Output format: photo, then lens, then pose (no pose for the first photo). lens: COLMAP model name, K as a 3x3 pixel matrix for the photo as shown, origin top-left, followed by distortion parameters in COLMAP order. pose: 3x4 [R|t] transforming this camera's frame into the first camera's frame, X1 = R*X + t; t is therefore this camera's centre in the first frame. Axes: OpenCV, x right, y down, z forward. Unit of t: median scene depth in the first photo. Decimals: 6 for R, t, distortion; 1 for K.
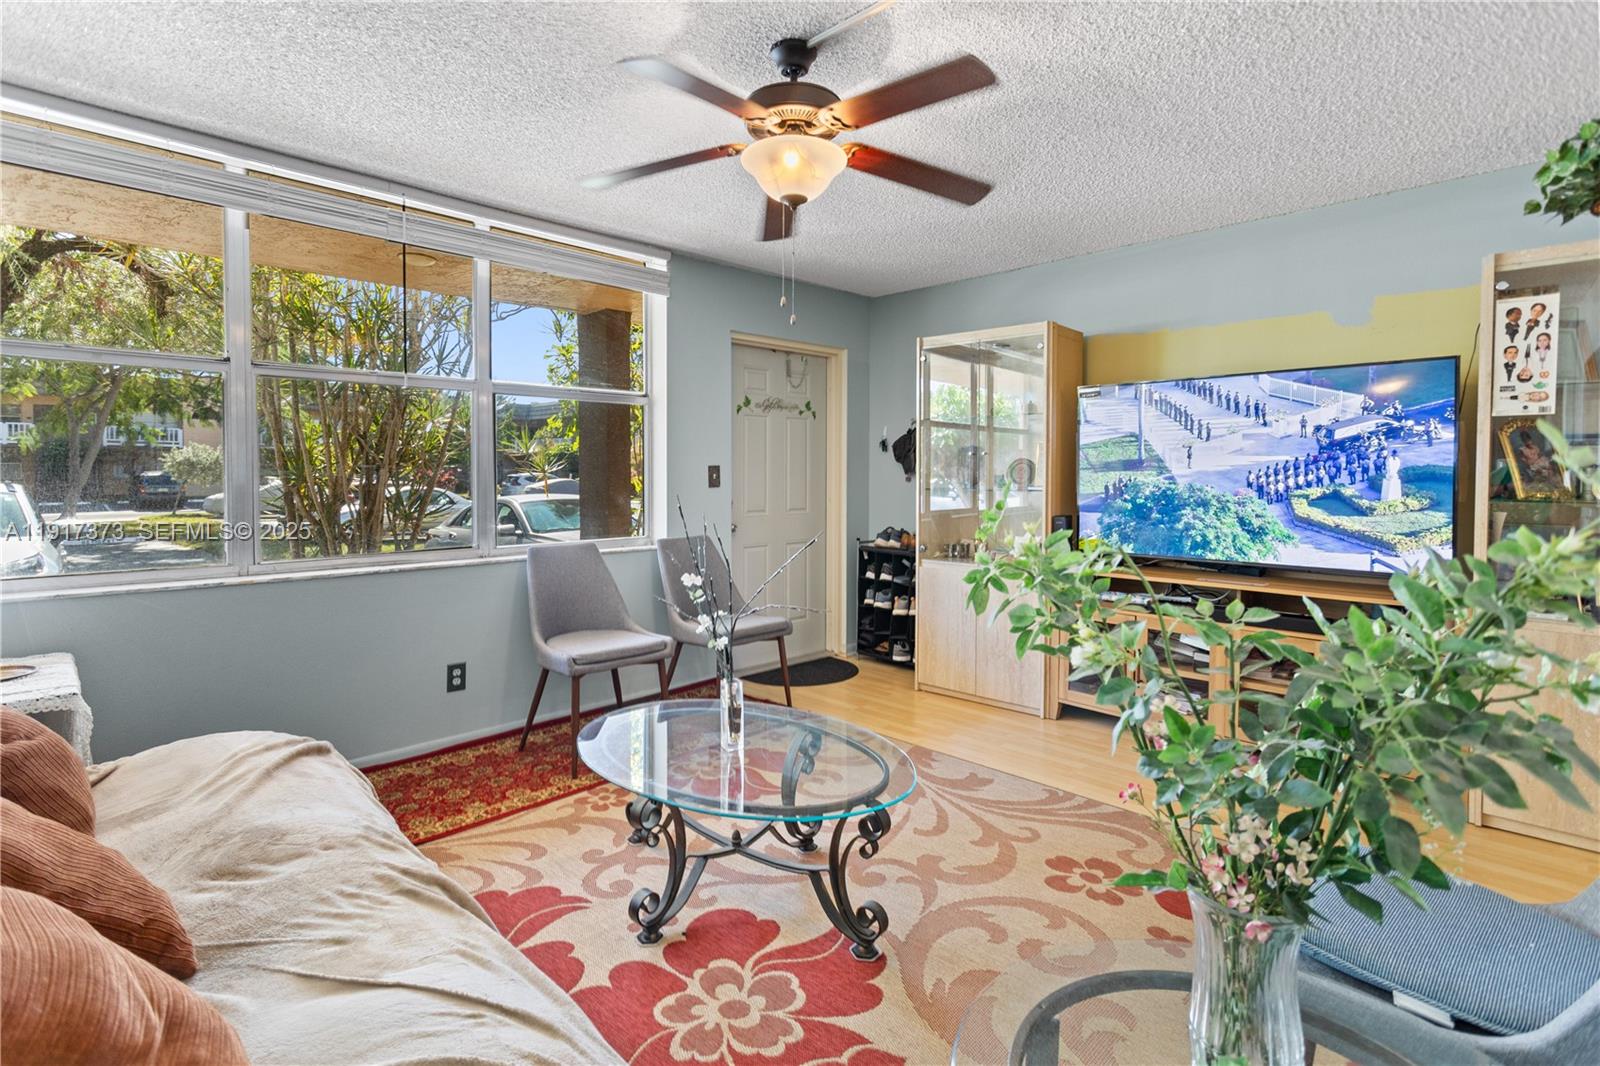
lens RADIAL K [[764.7, 0, 801.8], [0, 764.7, 500.6], [0, 0, 1]] dist [-0.001500, -0.000276]
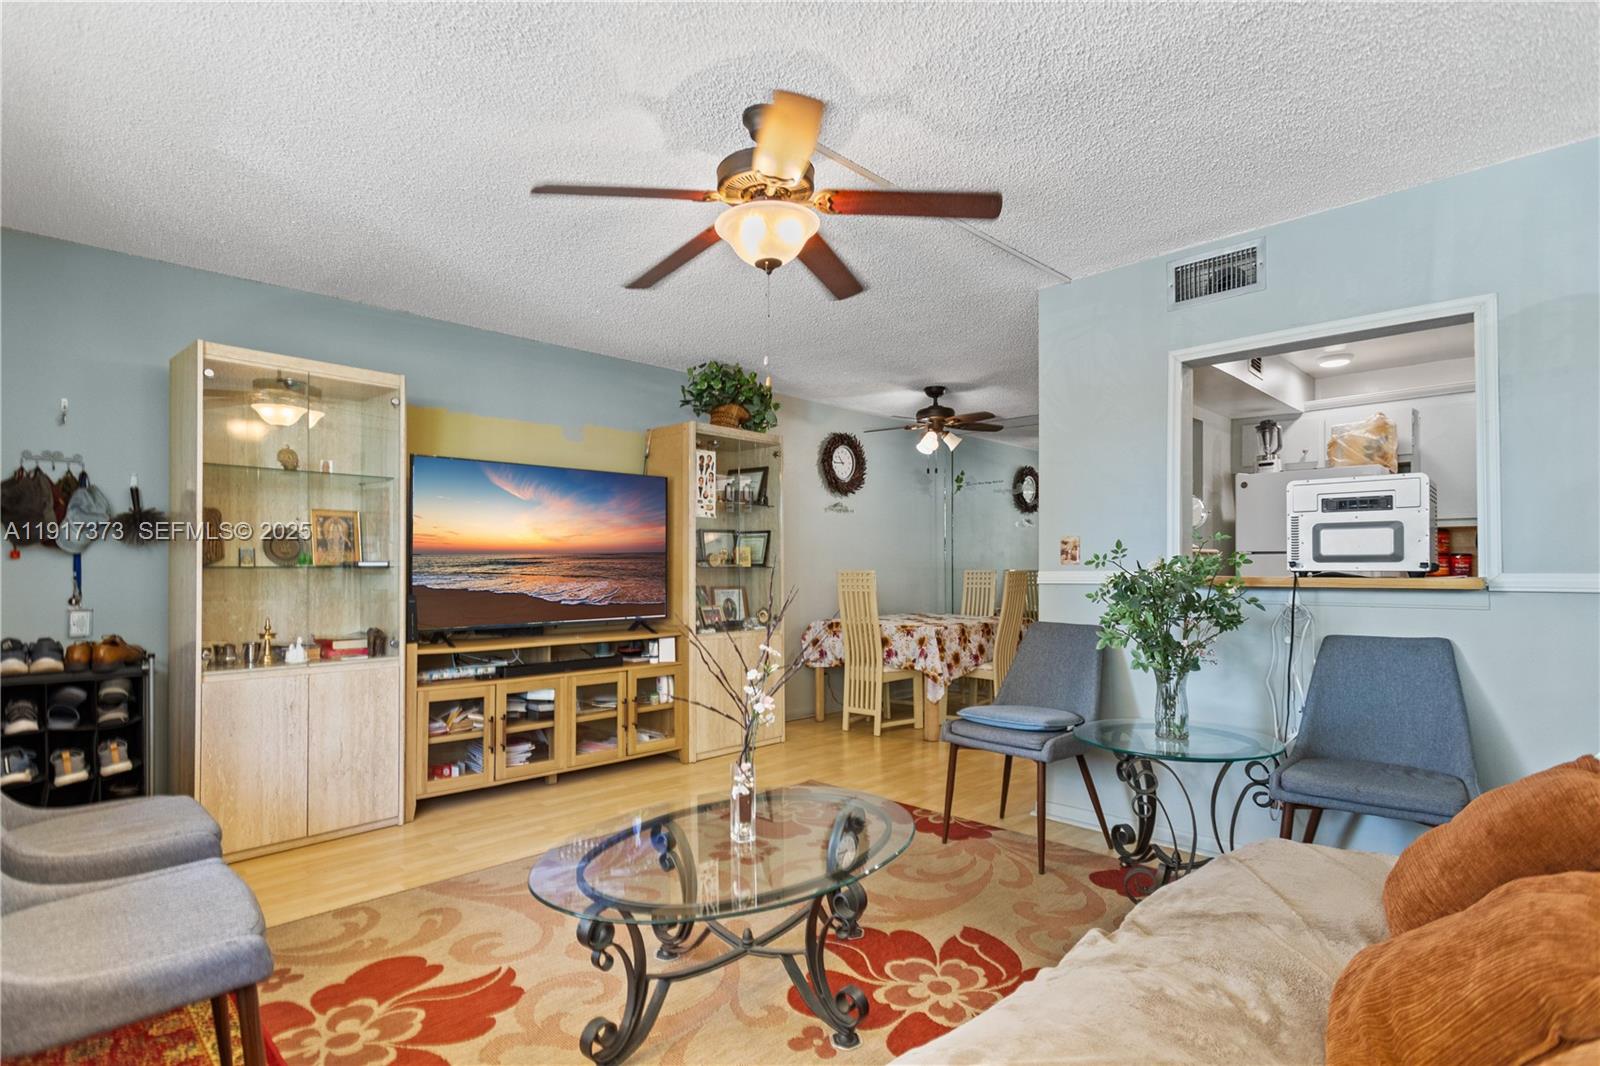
lens RADIAL K [[783.3, 0, 797.8], [0, 783.3, 552.6], [0, 0, 1]] dist [0.001243, 0.000157]
pose [[0.019770, 0.009279, 0.999762, -1.023022], [0.034532, 0.999354, -0.009958, -0.006397], [-0.999208, 0.034720, 0.019436, 0.908196]]
